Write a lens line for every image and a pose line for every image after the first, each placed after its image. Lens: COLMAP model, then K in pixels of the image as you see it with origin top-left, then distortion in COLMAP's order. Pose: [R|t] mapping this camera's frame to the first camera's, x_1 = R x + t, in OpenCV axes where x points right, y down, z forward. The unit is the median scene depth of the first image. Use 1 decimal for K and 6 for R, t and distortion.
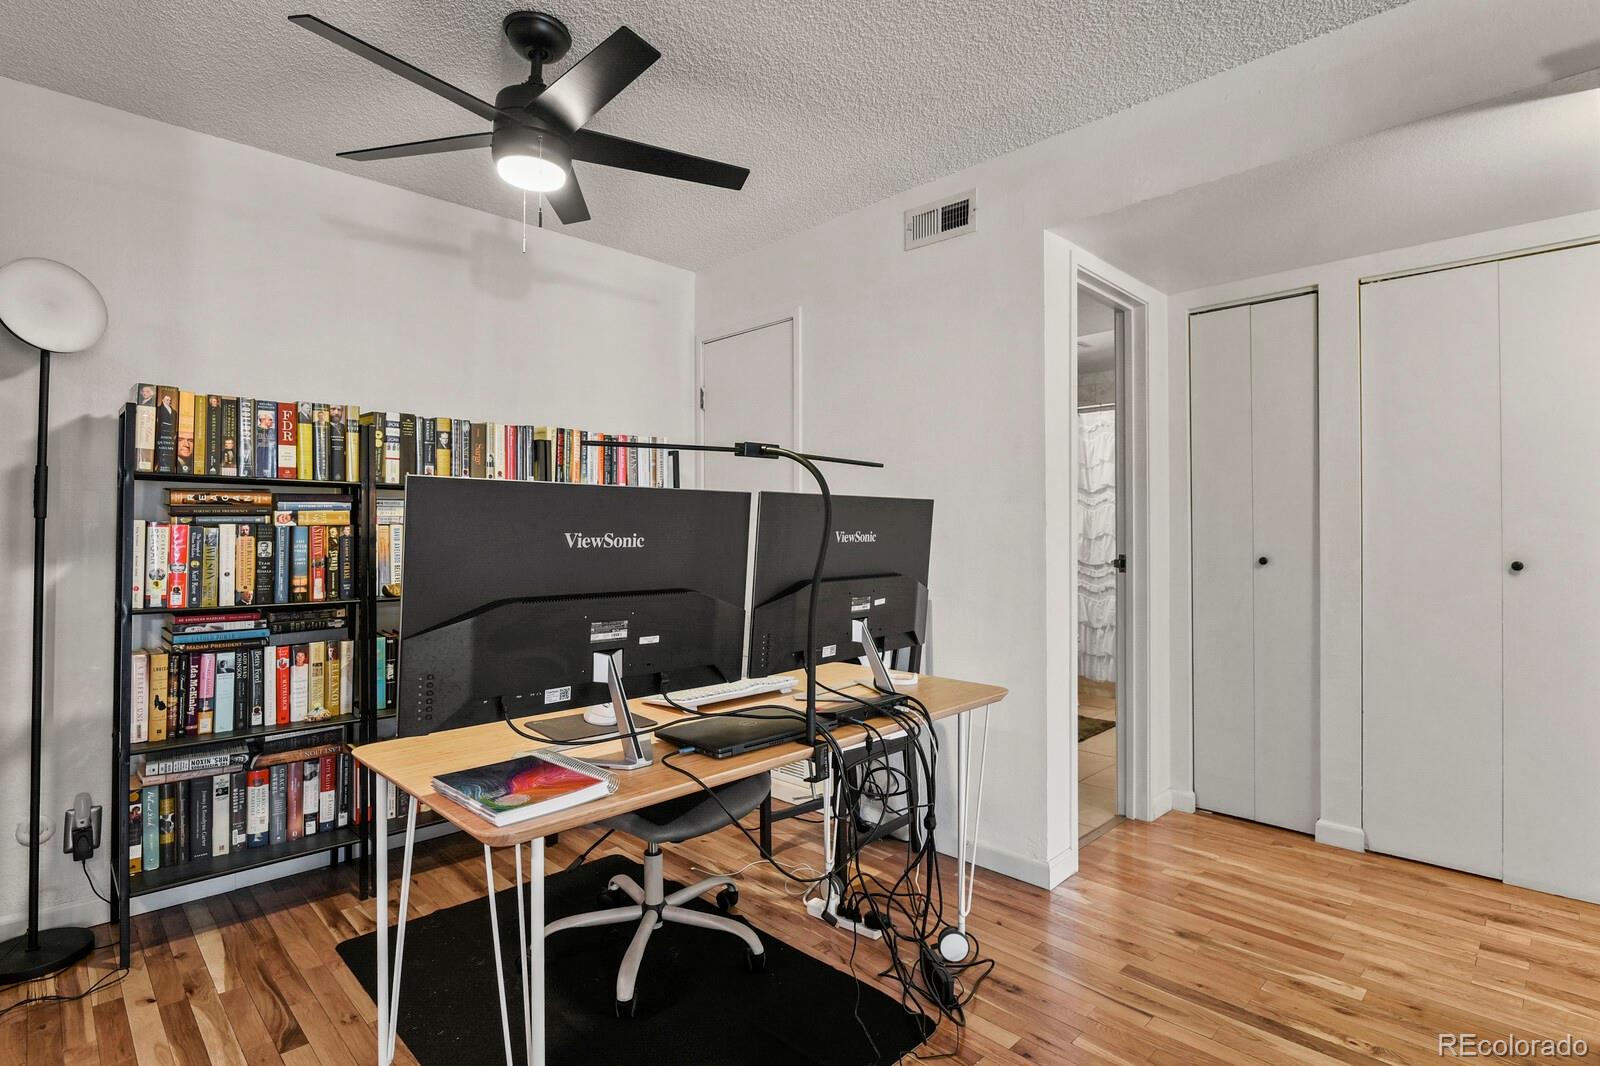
lens RADIAL K [[788.4, 0, 797.4], [0, 788.4, 523.8], [0, 0, 1]] dist [-0.015478, -0.000276]
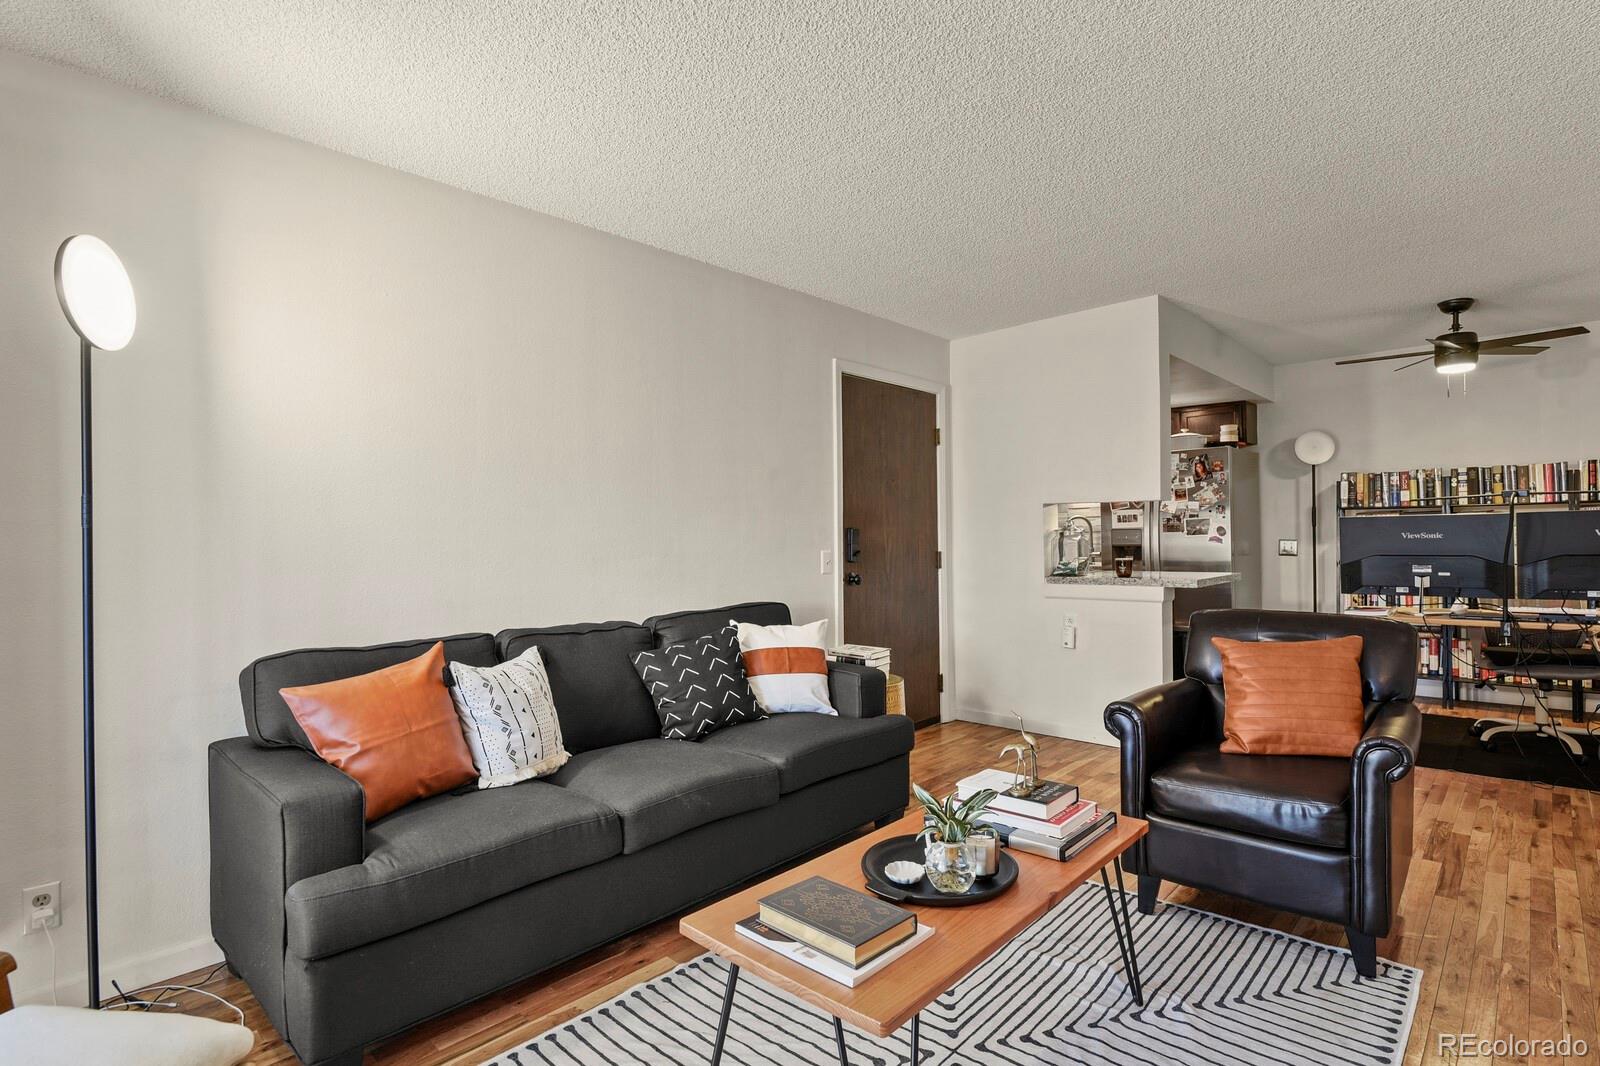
lens RADIAL K [[790.7, 0, 806.4], [0, 790.7, 534.9], [0, 0, 1]] dist [-0.004901, -0.000470]
pose [[0.039991, -0.001824, -0.999198, 1.497577], [0.033196, 0.999449, -0.000496, -0.031695], [0.998648, -0.033150, 0.040030, -0.770300]]
